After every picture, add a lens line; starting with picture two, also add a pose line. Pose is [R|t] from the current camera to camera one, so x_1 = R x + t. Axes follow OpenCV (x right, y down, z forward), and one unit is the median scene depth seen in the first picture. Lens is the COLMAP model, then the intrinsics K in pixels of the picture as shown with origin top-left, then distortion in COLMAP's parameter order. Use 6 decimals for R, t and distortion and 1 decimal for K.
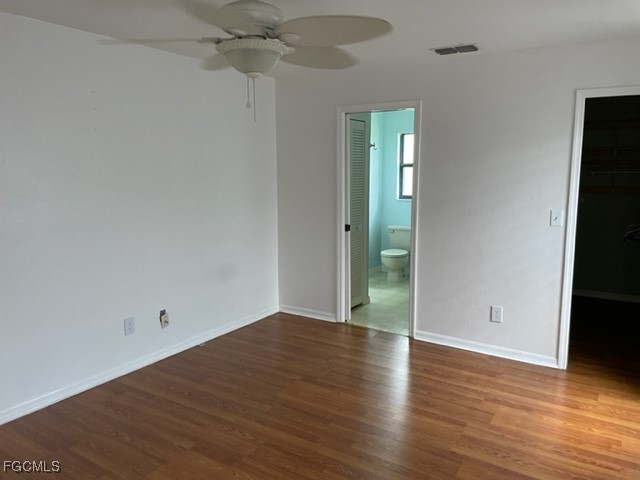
lens RADIAL K [[485.6, 0, 320.0], [0, 485.6, 240.0], [0, 0, 1]] dist [0.003646, 0.000228]
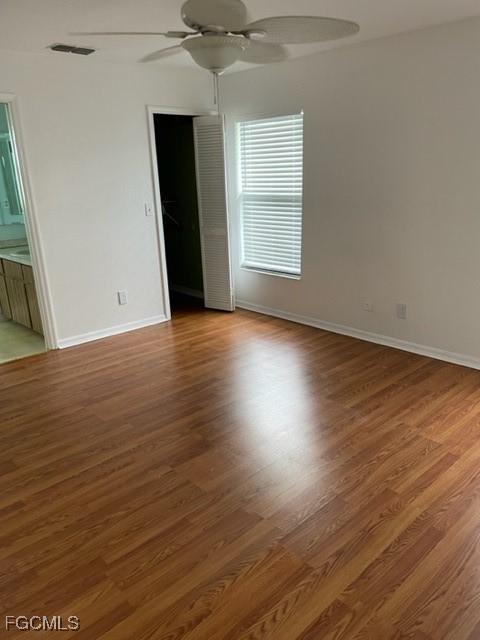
lens RADIAL K [[503.1, 0, 240.0], [0, 503.1, 320.0], [0, 0, 1]] dist [0.088704, -0.000173]
pose [[0.258127, -0.296897, 0.919360, -0.791942], [0.181048, 0.949616, 0.255835, -0.066670], [-0.948995, 0.100410, 0.298874, 0.390851]]
